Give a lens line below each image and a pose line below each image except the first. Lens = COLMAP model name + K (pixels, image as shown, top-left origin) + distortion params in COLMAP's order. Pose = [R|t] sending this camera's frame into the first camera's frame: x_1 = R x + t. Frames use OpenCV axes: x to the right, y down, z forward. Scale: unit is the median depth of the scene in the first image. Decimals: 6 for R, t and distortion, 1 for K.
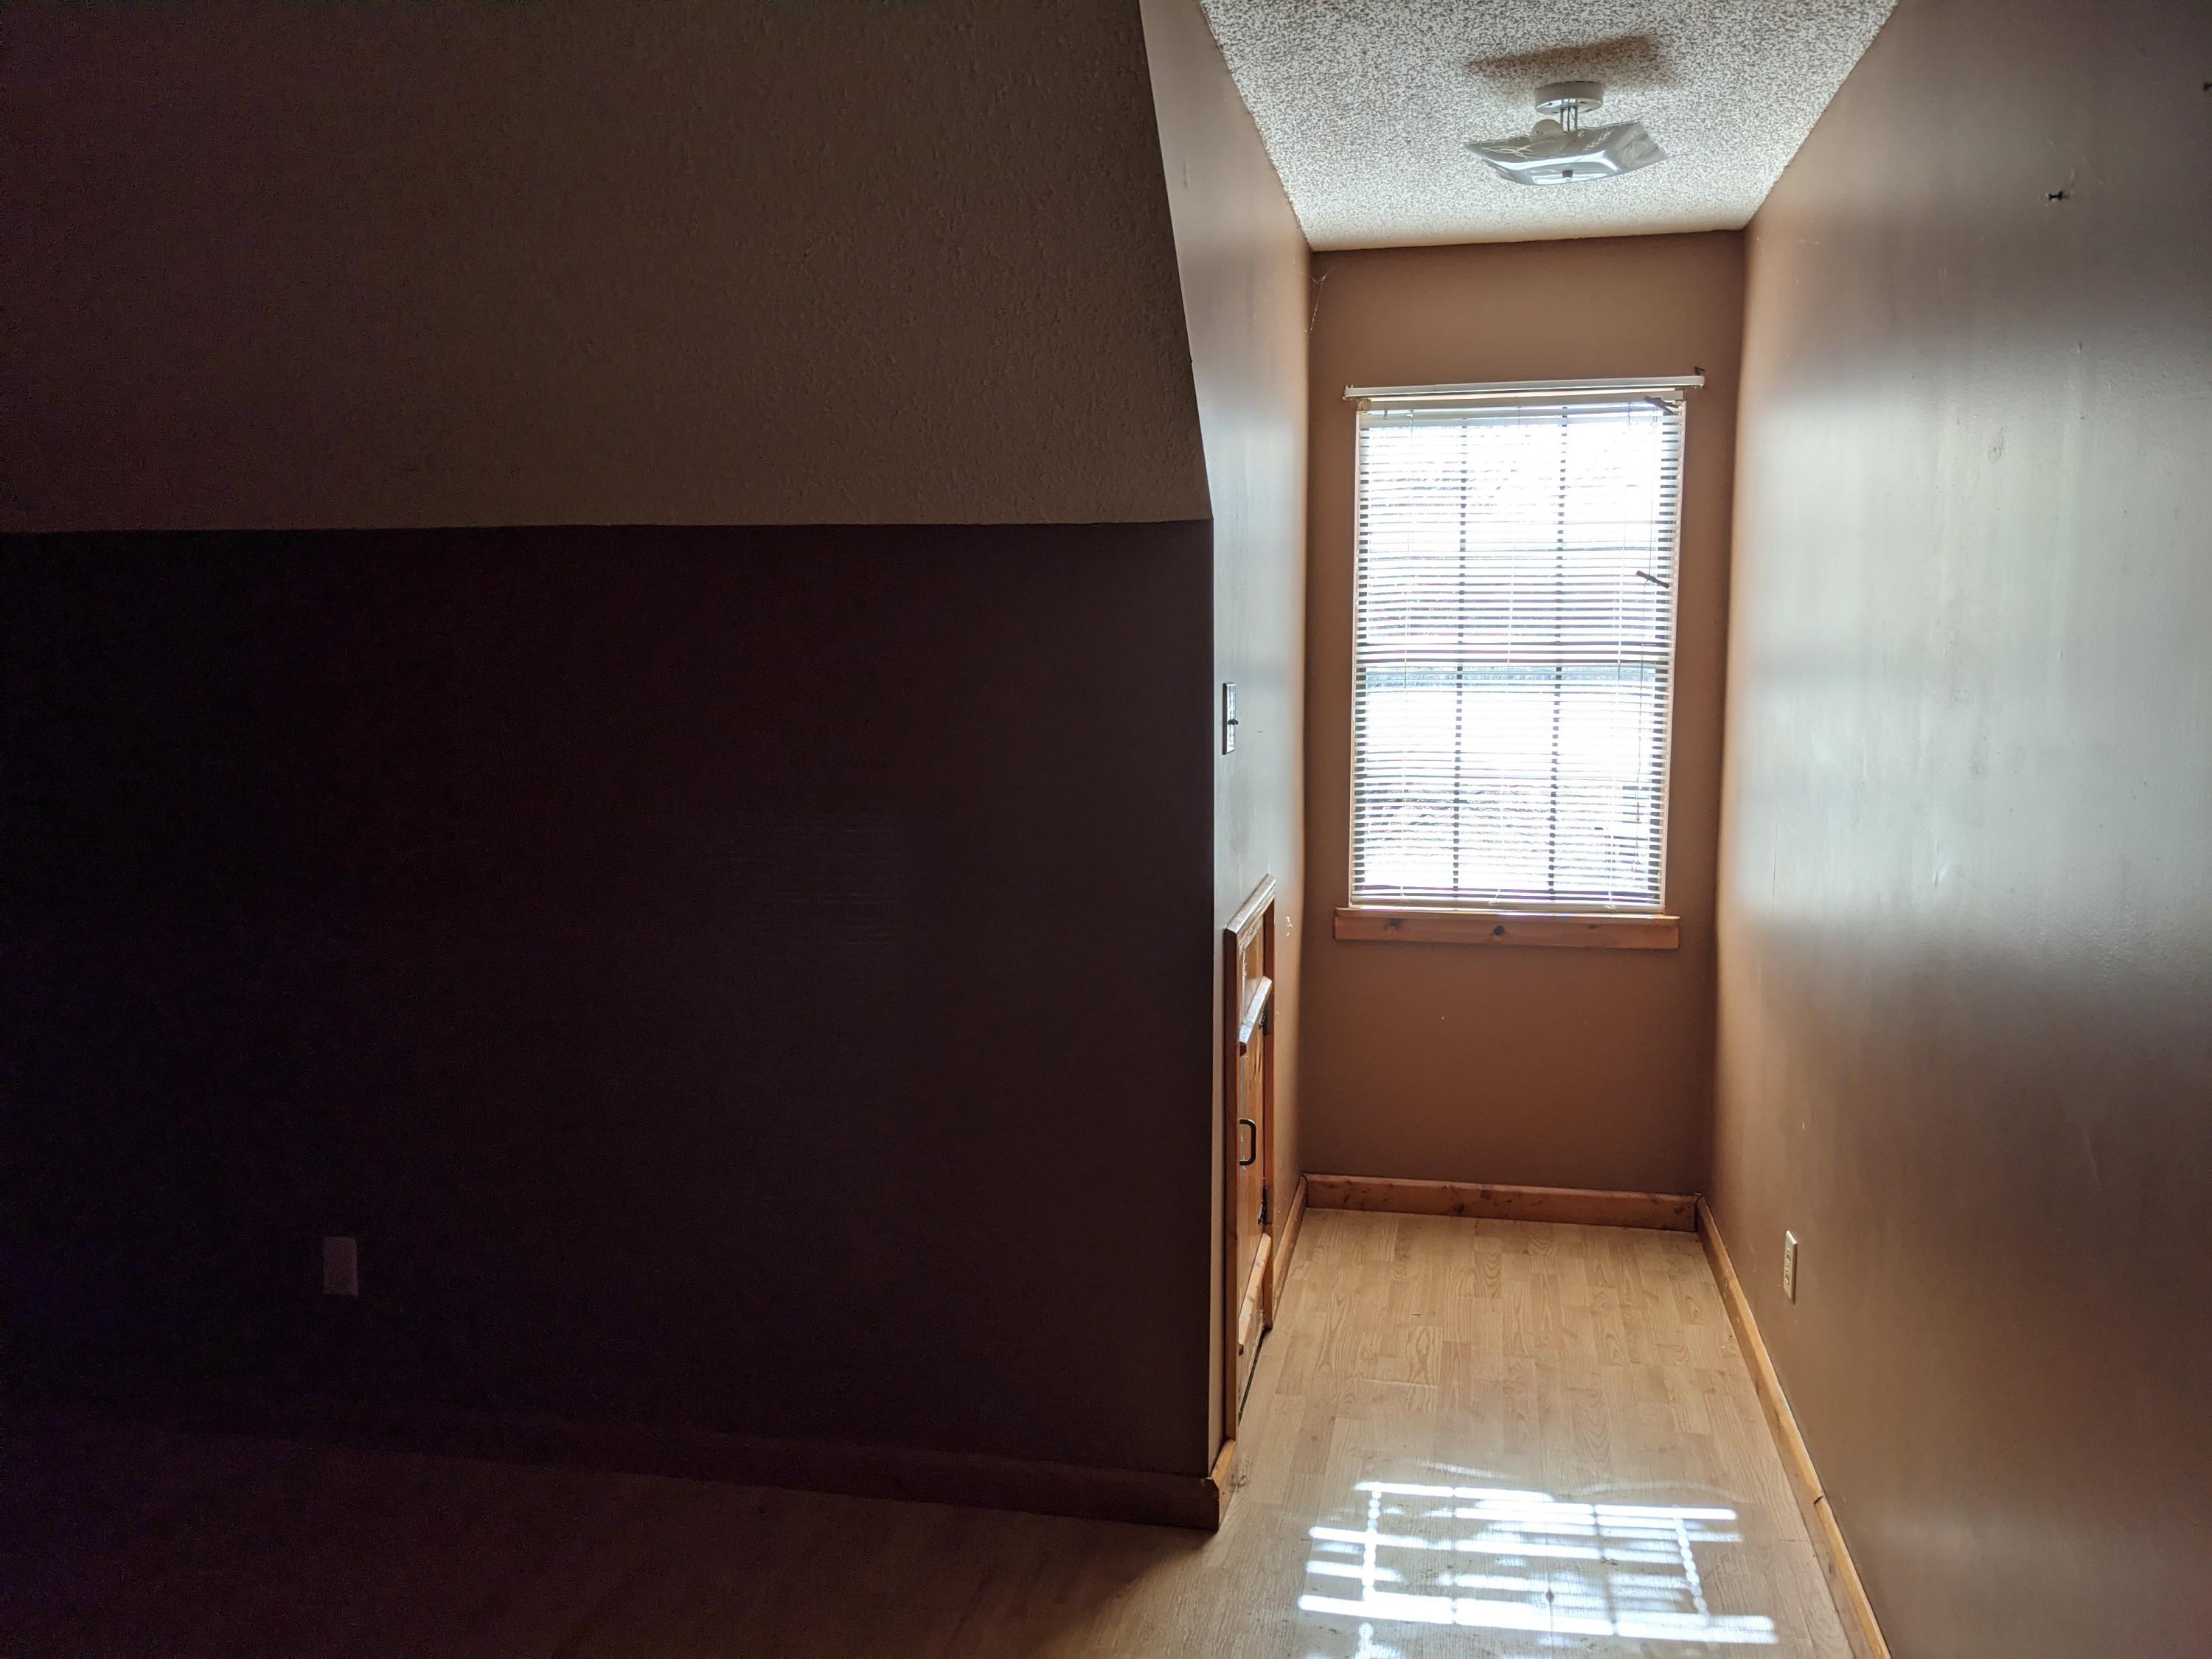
lens RADIAL K [[1745.0, 0, 1096.5], [0, 1745.0, 876.3], [0, 0, 1]] dist [0.047008, -0.065251]
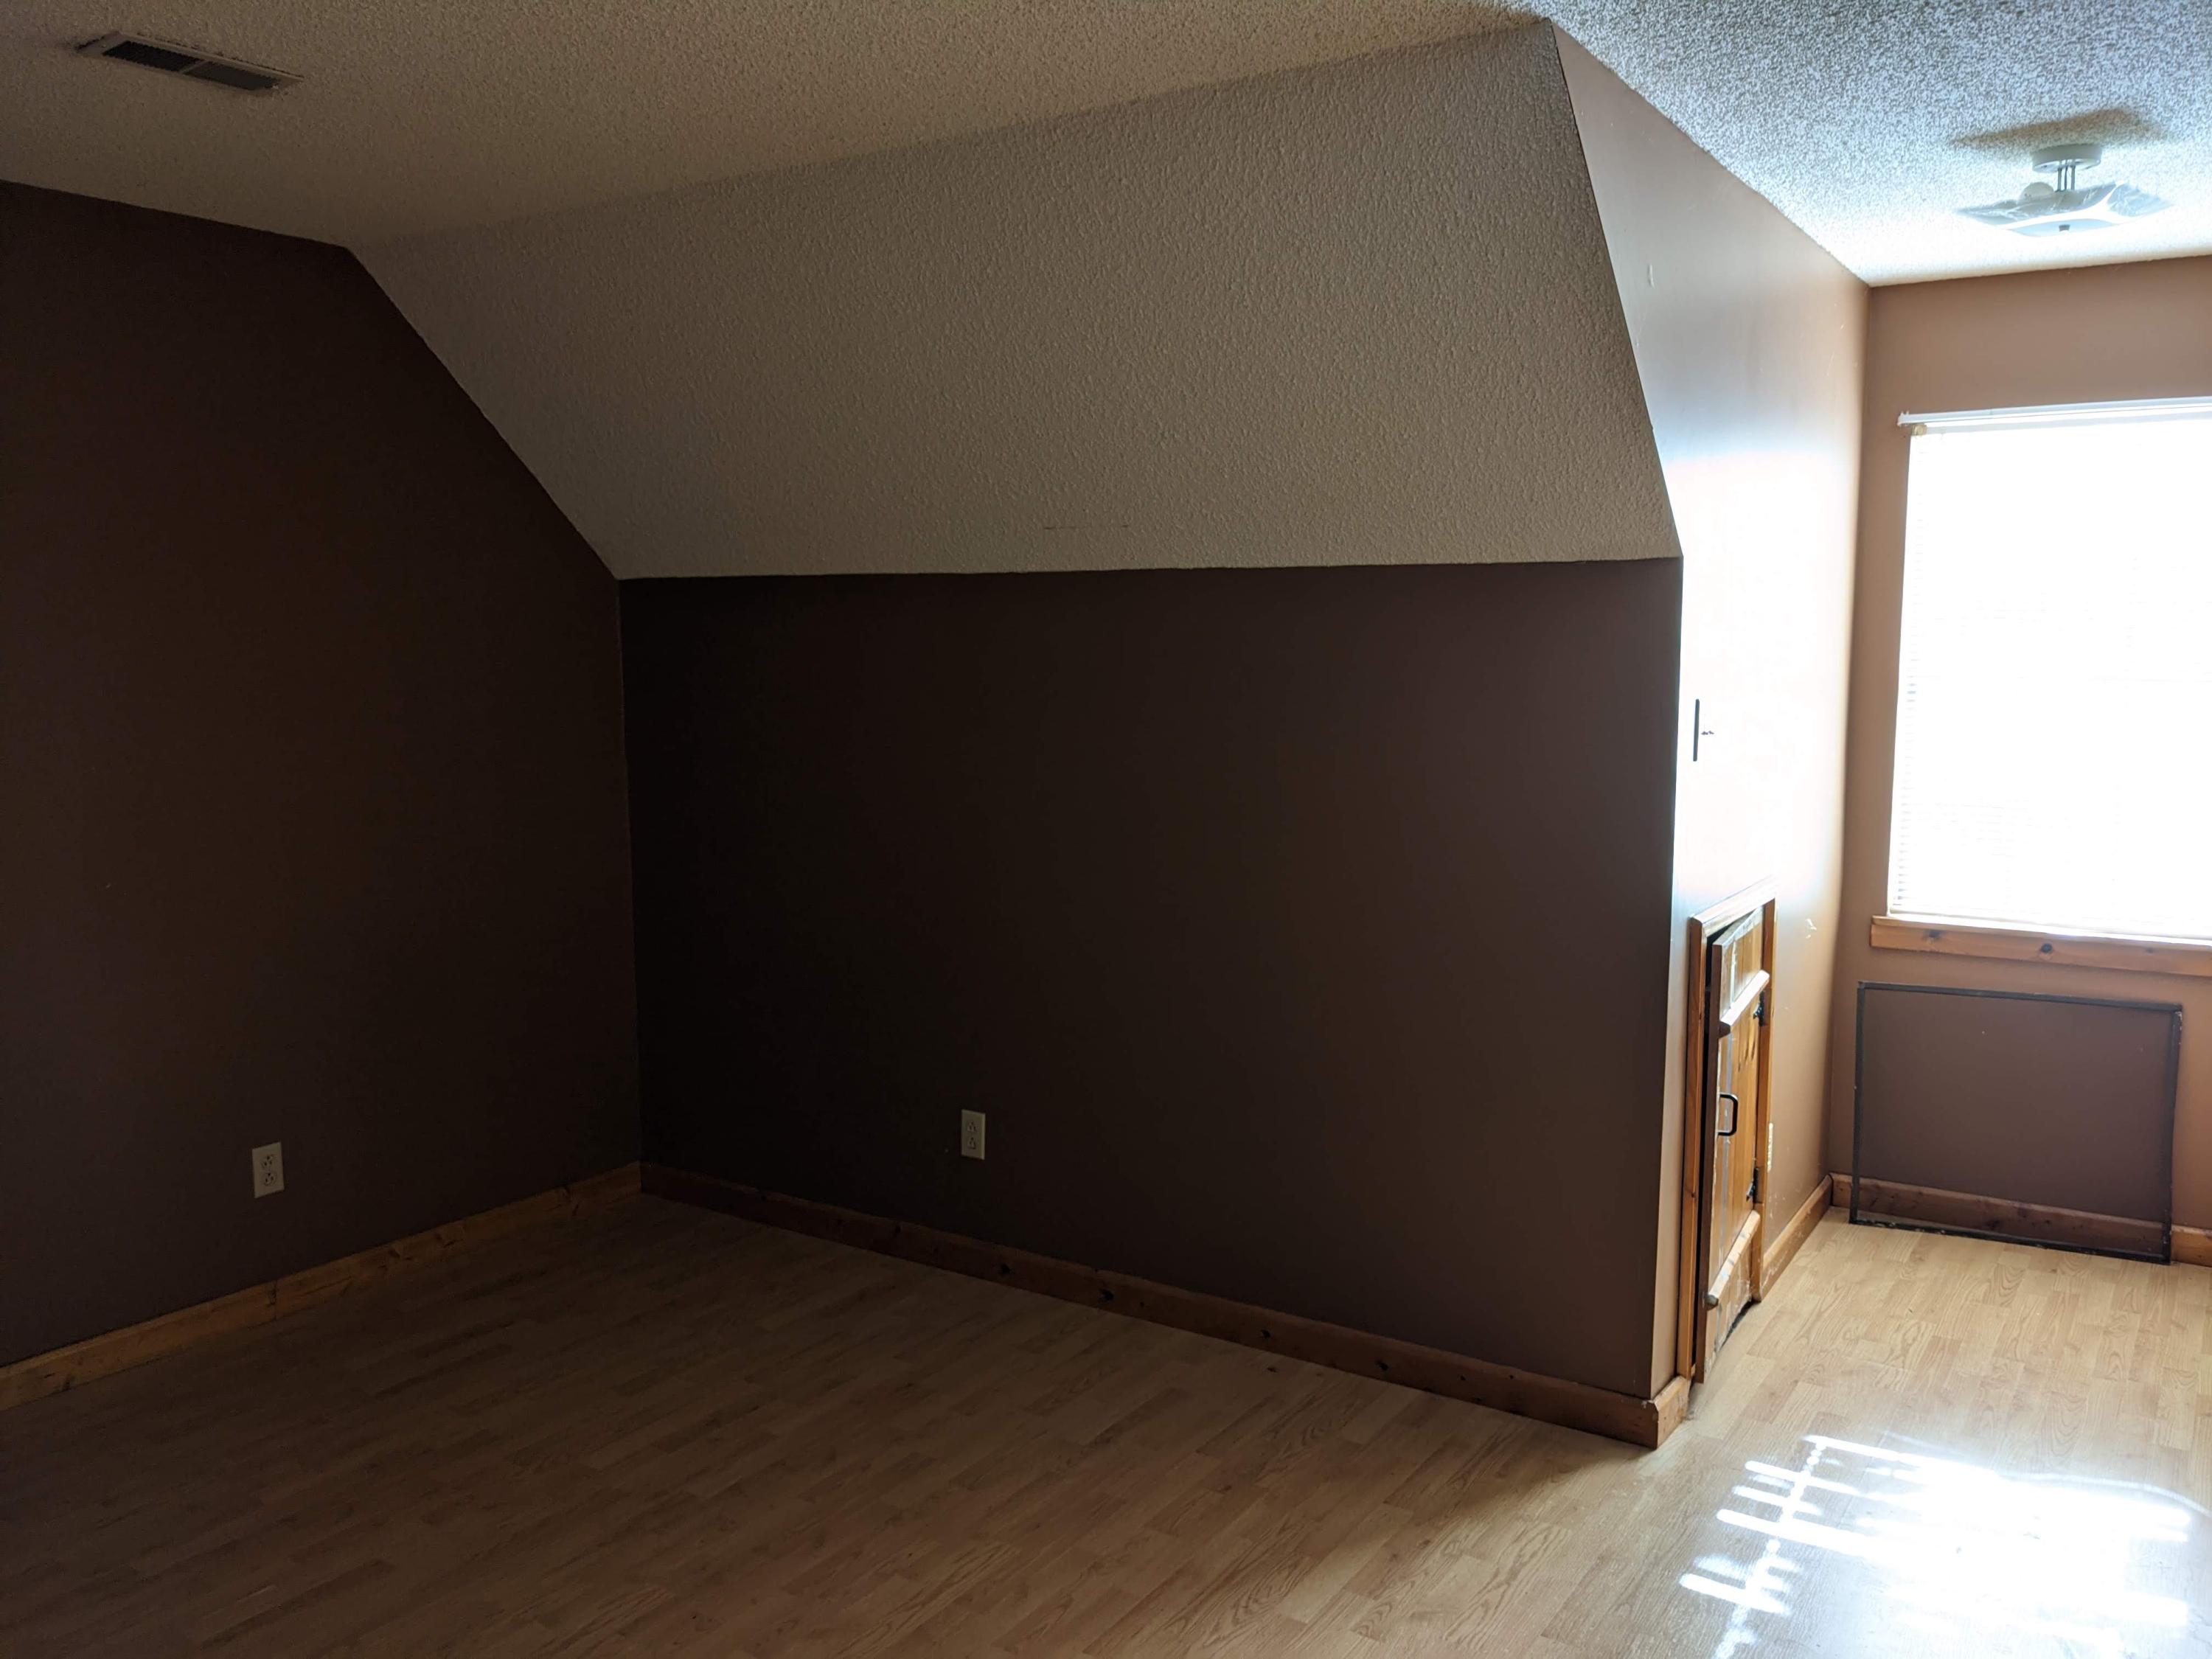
lens RADIAL K [[1739.8, 0, 1051.4], [0, 1739.8, 860.9], [0, 0, 1]] dist [0.042873, -0.067863]
pose [[0.921814, 0.052020, -0.384126, 0.107871], [-0.055336, 0.998465, 0.002425, 0.012394], [0.383663, 0.019020, 0.923277, -0.172640]]
